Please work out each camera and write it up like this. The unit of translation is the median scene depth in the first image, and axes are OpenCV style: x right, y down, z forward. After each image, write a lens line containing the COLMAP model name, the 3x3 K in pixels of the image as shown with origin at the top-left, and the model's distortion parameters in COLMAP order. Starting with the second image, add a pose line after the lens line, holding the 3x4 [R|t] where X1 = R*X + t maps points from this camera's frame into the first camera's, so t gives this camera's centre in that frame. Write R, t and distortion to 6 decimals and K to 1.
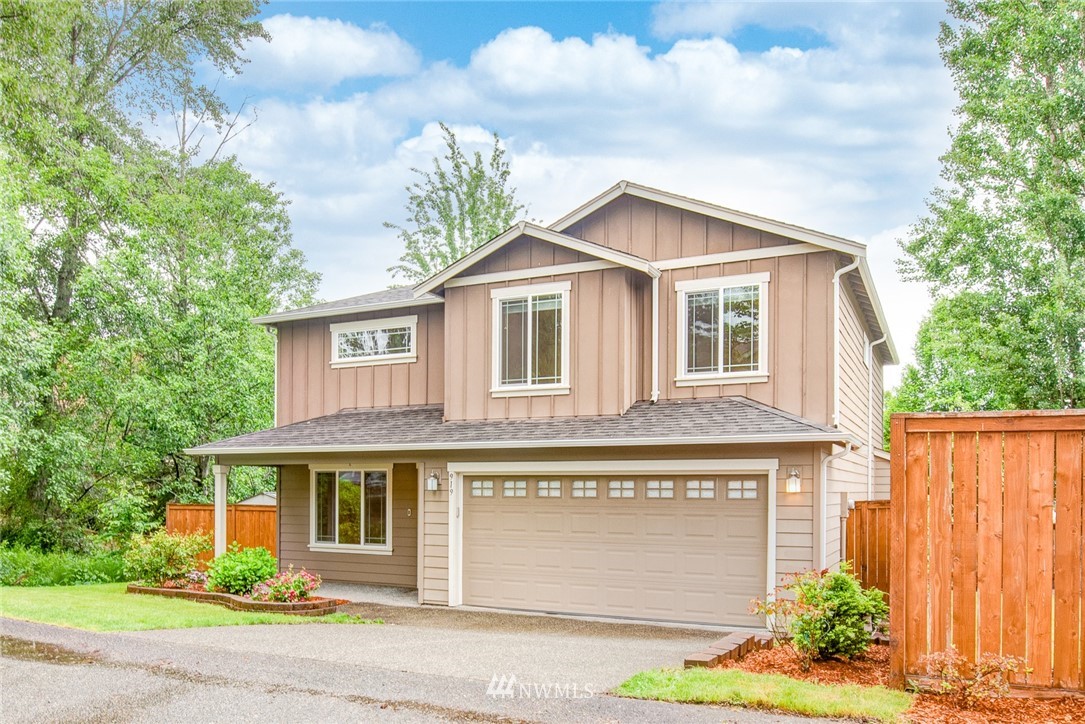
lens RADIAL K [[513.9, 0, 643.6], [0, 513.9, 375.5], [0, 0, 1]] dist [0.001507, 0.000606]
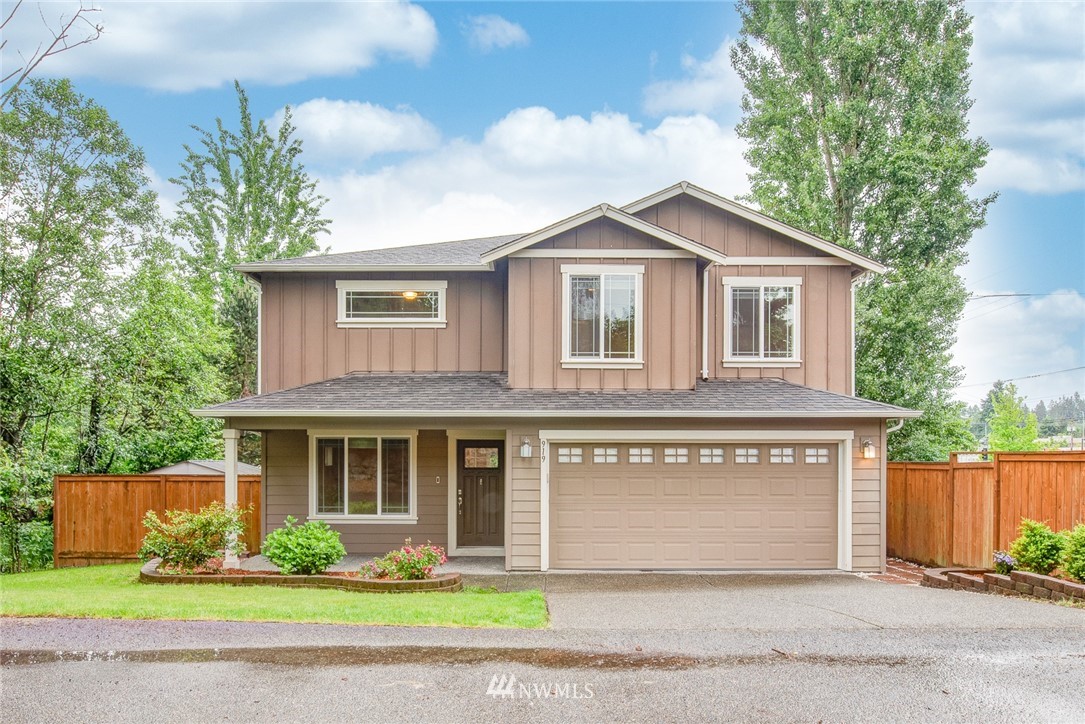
lens RADIAL K [[434.7, 0, 541.8], [0, 434.7, 364.4], [0, 0, 1]] dist [0.002578, 0.000310]
pose [[0.957759, 0.055869, 0.282092, -0.594679], [-0.059027, 0.998253, 0.002703, 0.036252], [-0.281448, -0.019240, 0.959383, 0.171348]]
